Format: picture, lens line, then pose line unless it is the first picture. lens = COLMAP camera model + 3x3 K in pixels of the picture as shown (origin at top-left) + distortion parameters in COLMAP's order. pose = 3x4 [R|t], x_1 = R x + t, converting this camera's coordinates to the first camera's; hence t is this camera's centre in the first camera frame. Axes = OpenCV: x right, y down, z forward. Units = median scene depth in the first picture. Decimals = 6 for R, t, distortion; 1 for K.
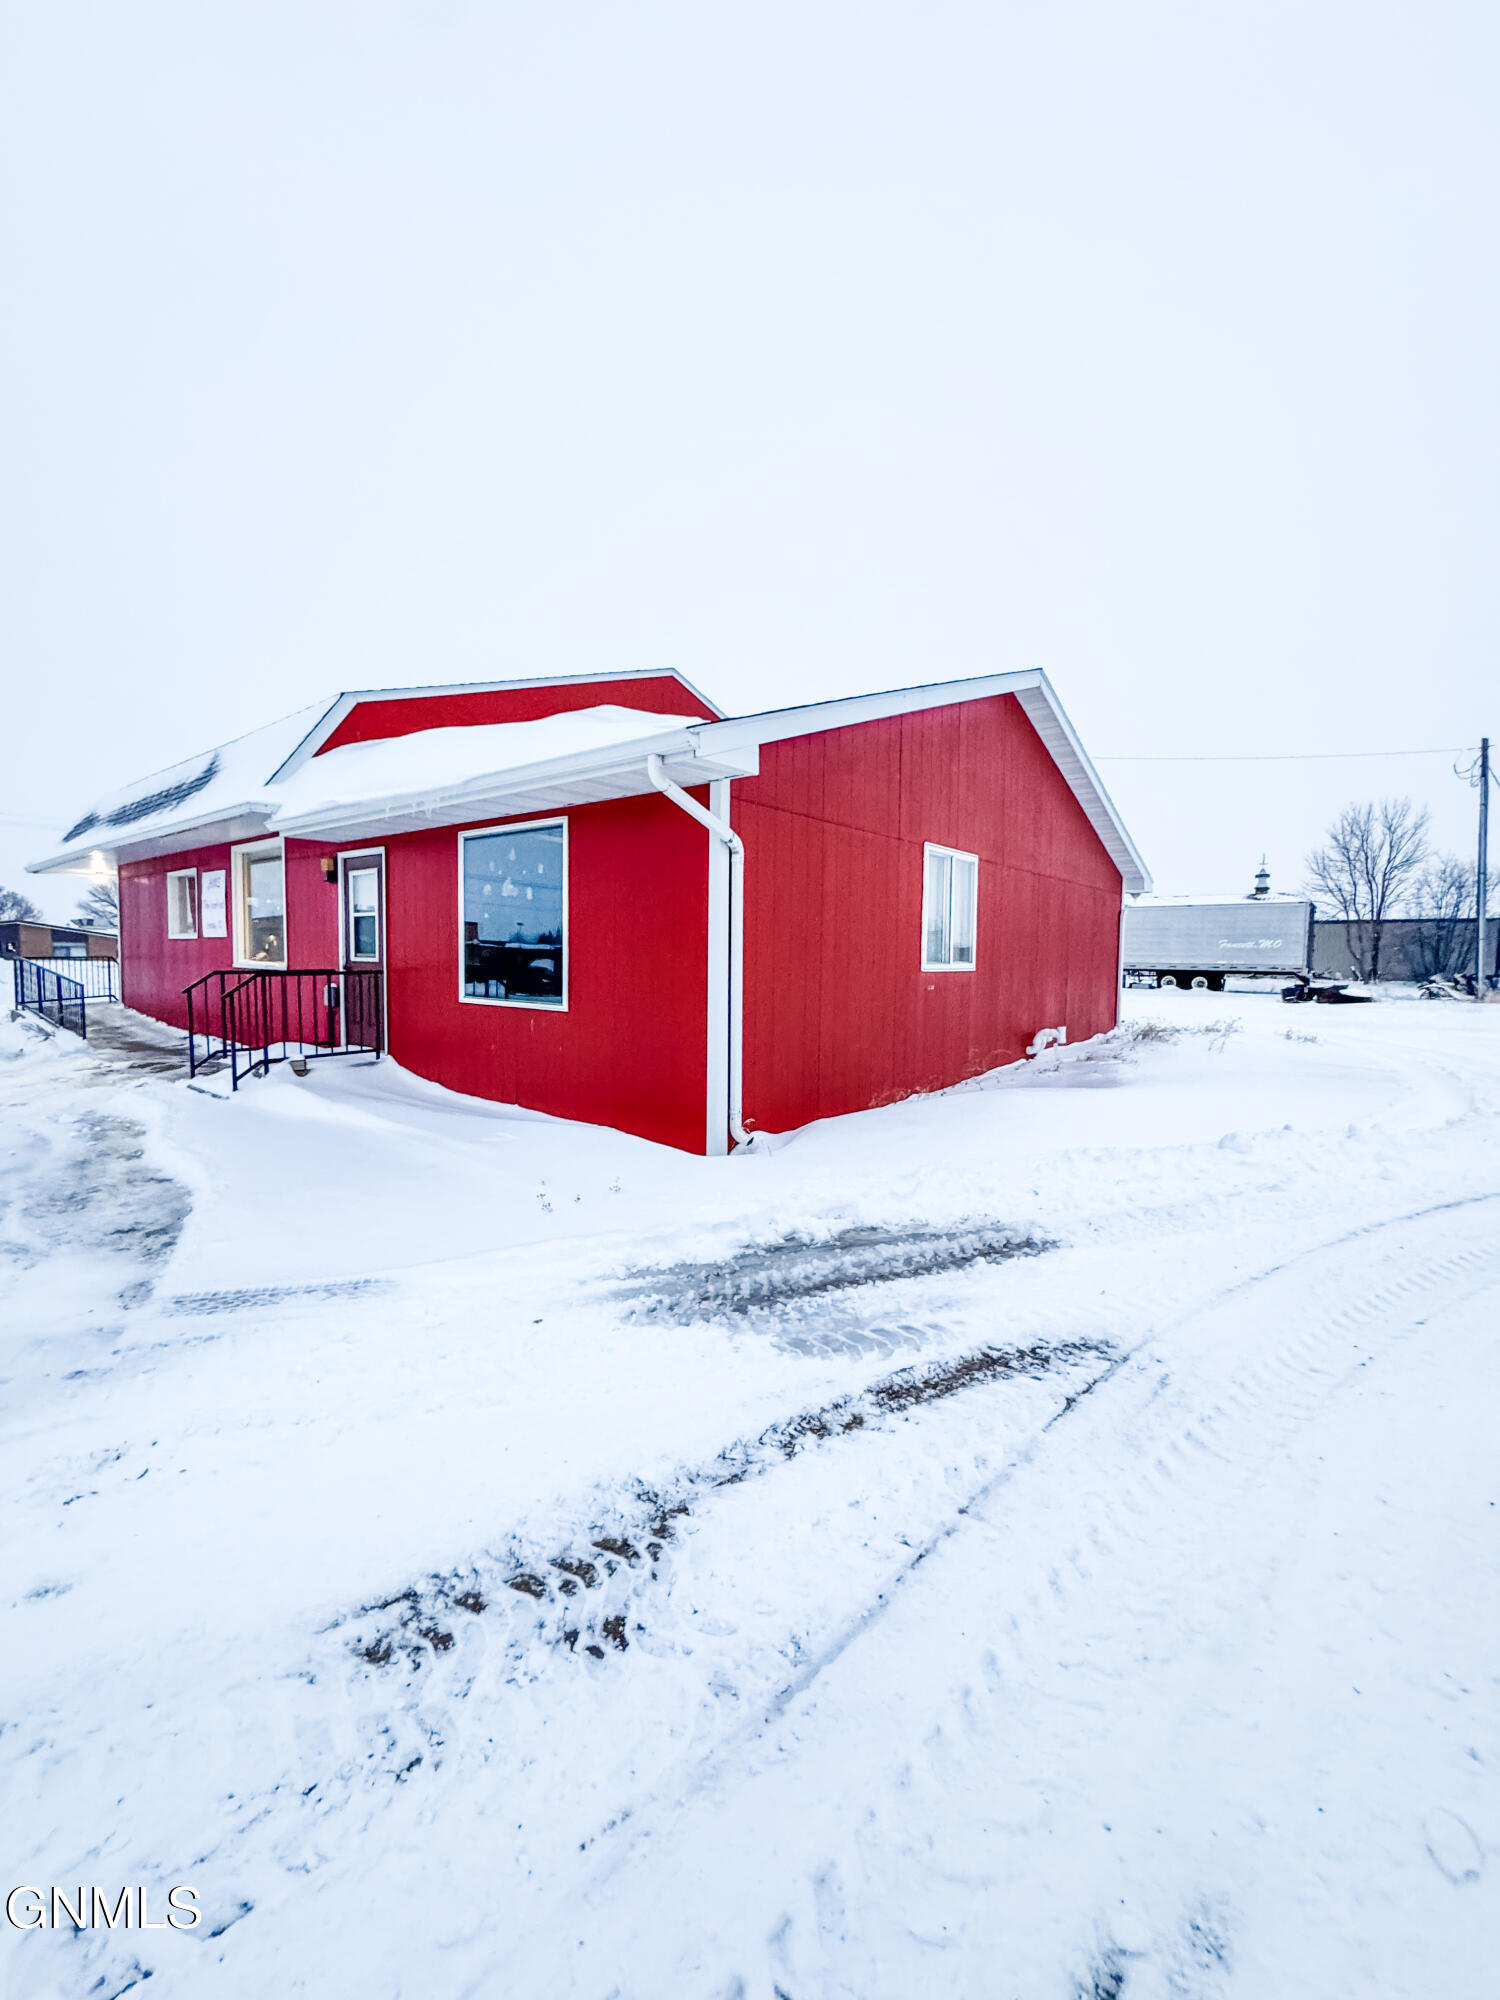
lens RADIAL K [[795.9, 0, 754.7], [0, 795.9, 993.8], [0, 0, 1]] dist [-0.002930, 0.000187]
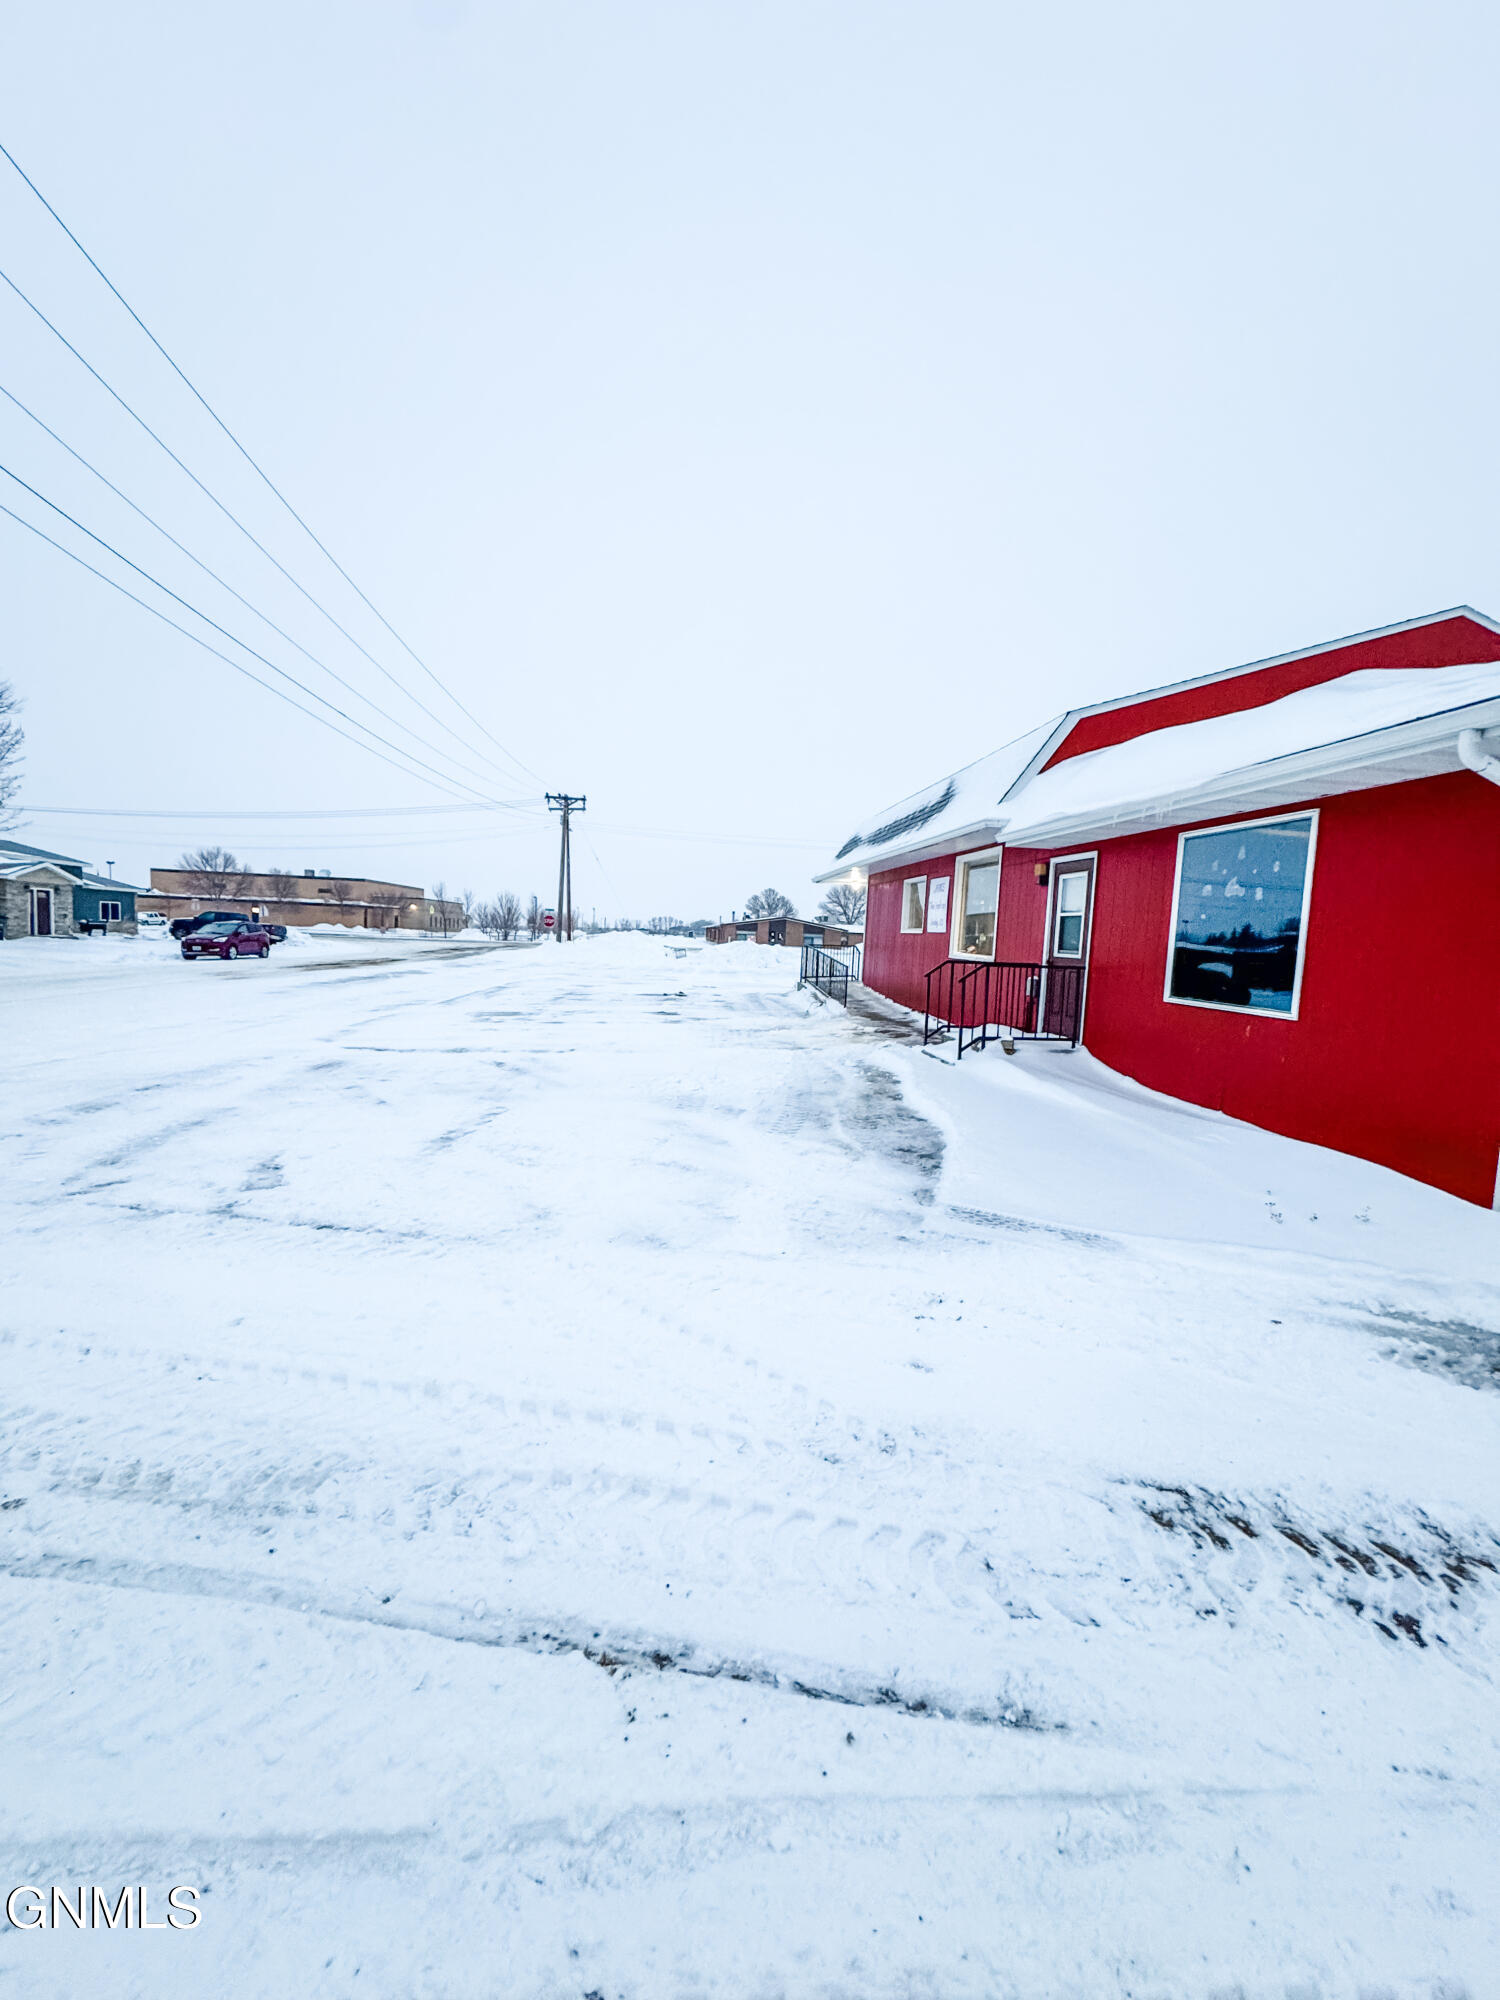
lens RADIAL K [[795.9, 0, 747.5], [0, 795.9, 999.5], [0, 0, 1]] dist [-0.002930, 0.000187]
pose [[0.706789, 0.078049, -0.703106, -0.052747], [-0.072255, 0.996662, 0.038003, 0.011878], [0.703725, 0.023943, 0.710069, -0.142457]]
